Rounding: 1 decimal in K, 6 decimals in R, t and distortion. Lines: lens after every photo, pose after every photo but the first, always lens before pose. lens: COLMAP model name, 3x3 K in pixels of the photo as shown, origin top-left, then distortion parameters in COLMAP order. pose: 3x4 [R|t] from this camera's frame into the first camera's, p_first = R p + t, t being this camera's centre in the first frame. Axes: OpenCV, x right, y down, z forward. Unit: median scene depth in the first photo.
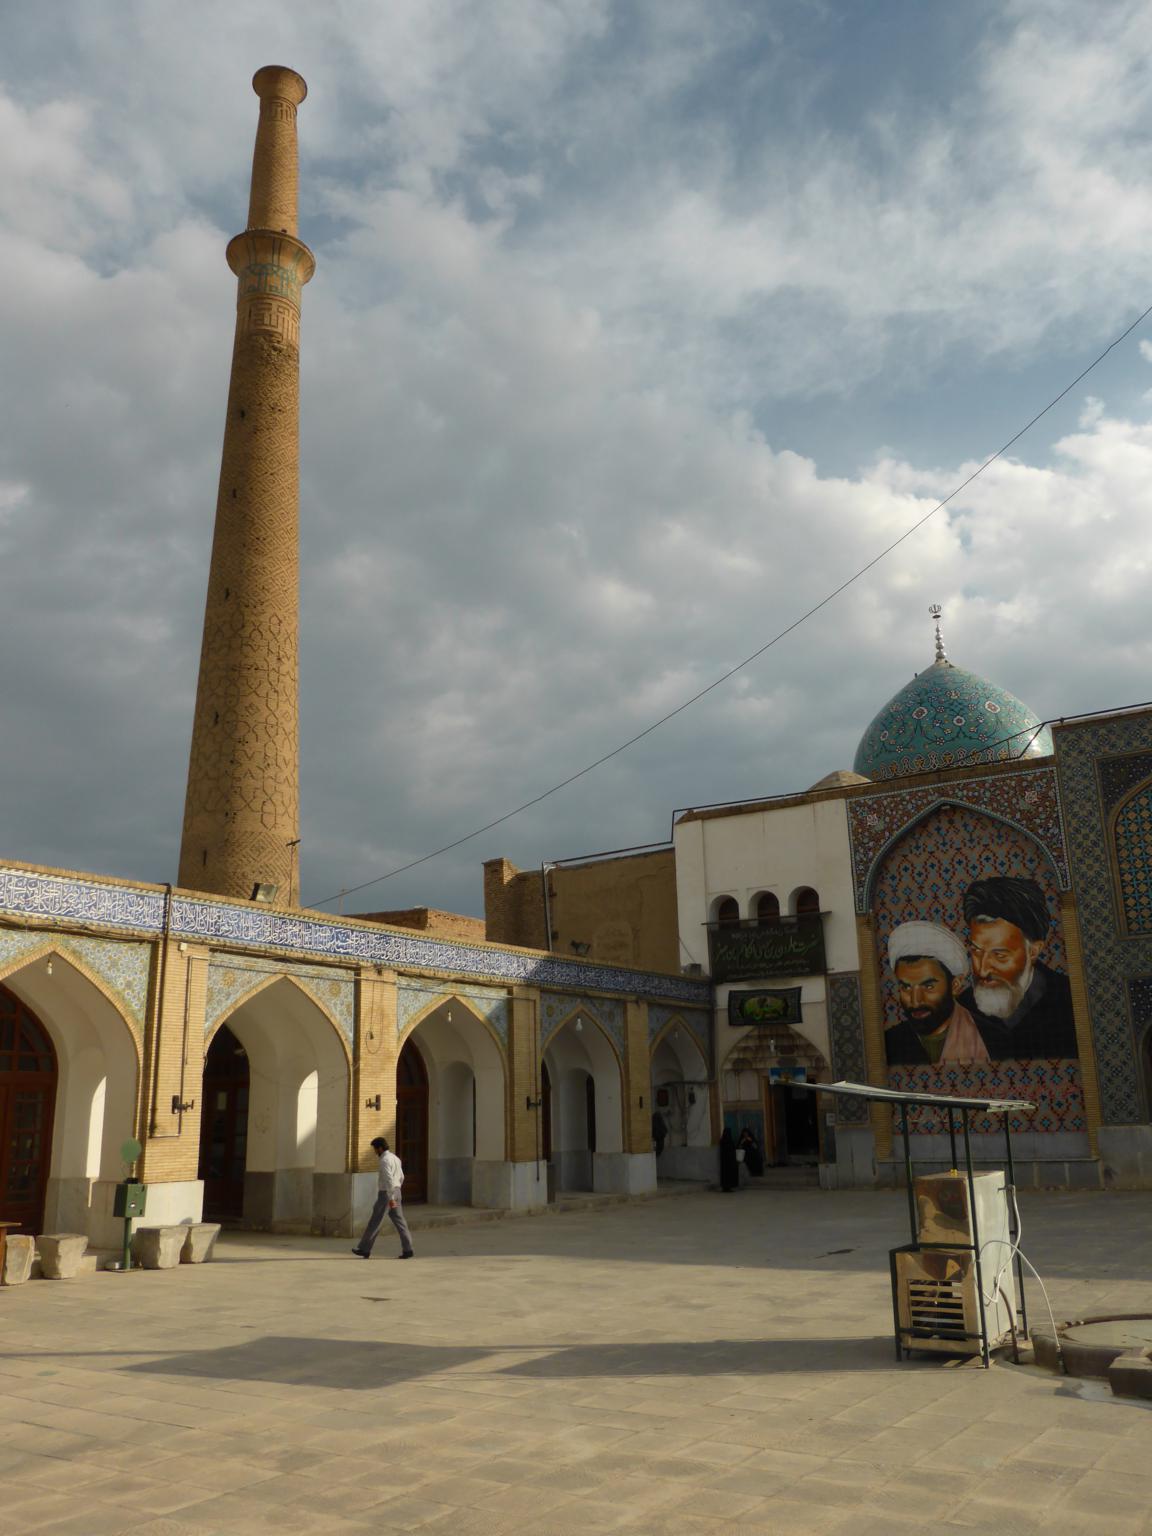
lens RADIAL K [[1266.0, 0, 576.4], [0, 1266.0, 827.2], [0, 0, 1]] dist [-0.013105, 0.005300]
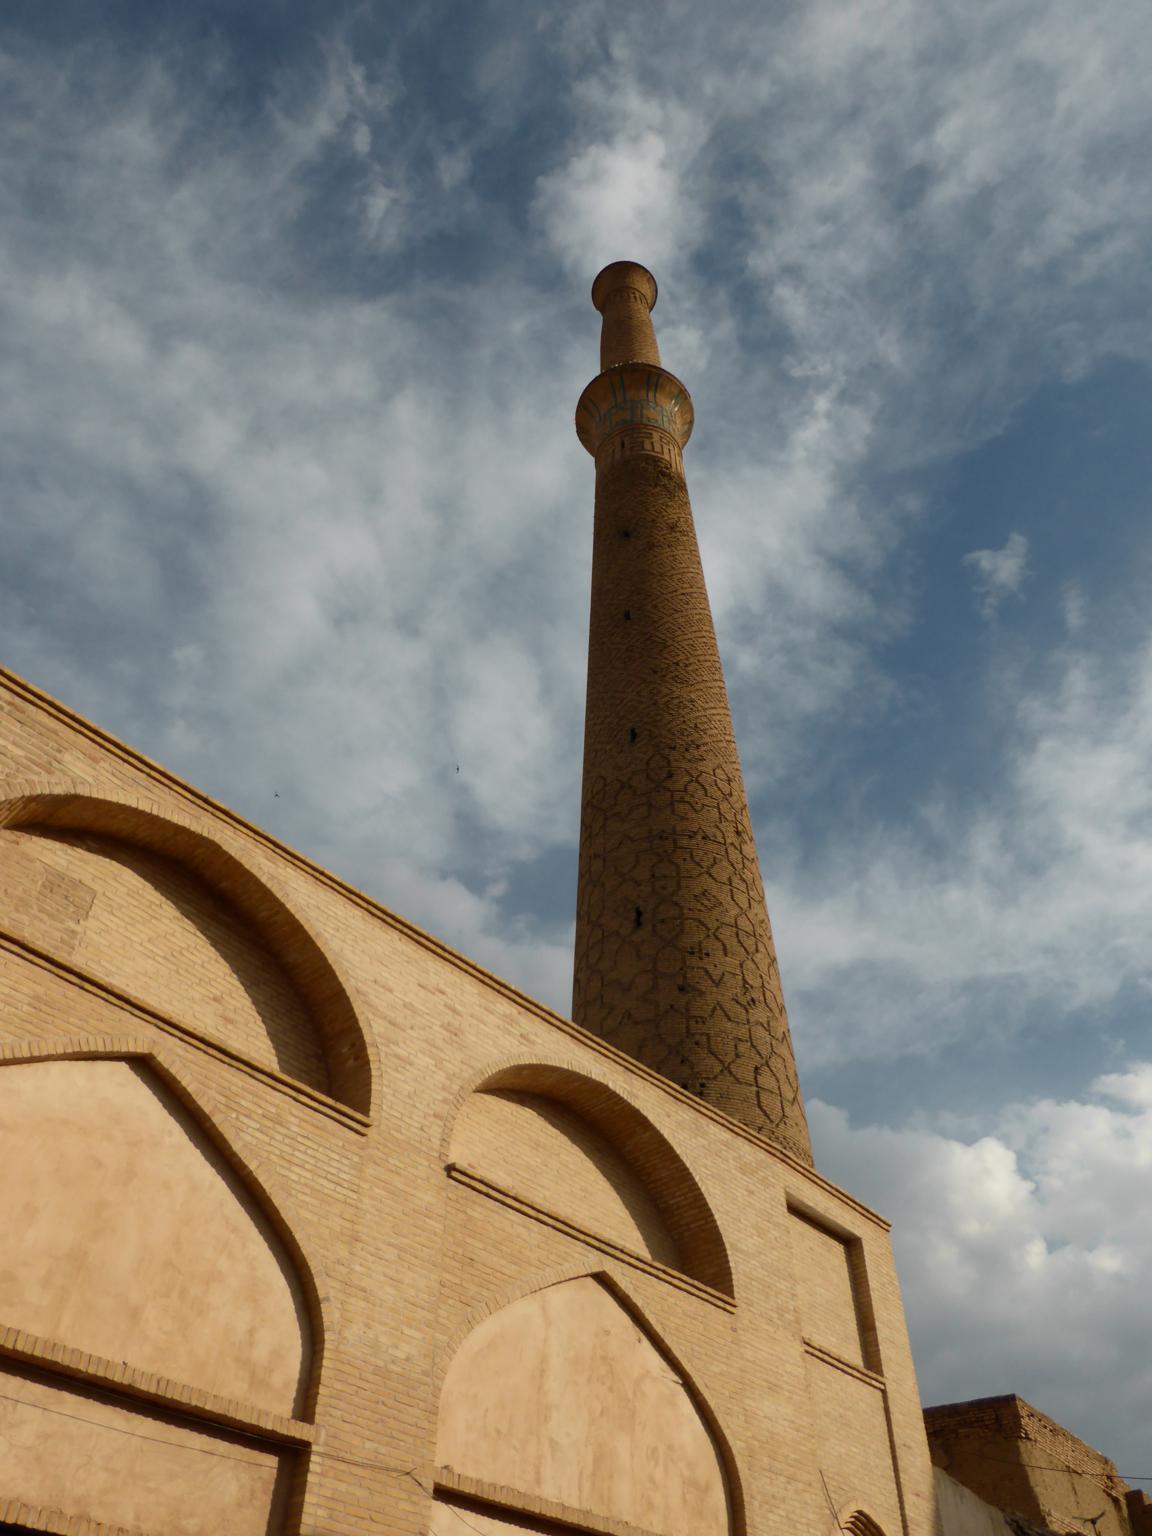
lens RADIAL K [[1266.0, 0, 576.4], [0, 1266.0, 827.2], [0, 0, 1]] dist [-0.013105, 0.005300]
pose [[0.997944, -0.045745, -0.044880, -0.465235], [0.016552, 0.860554, -0.509090, 0.220080], [0.061910, 0.507301, 0.859542, 0.908007]]
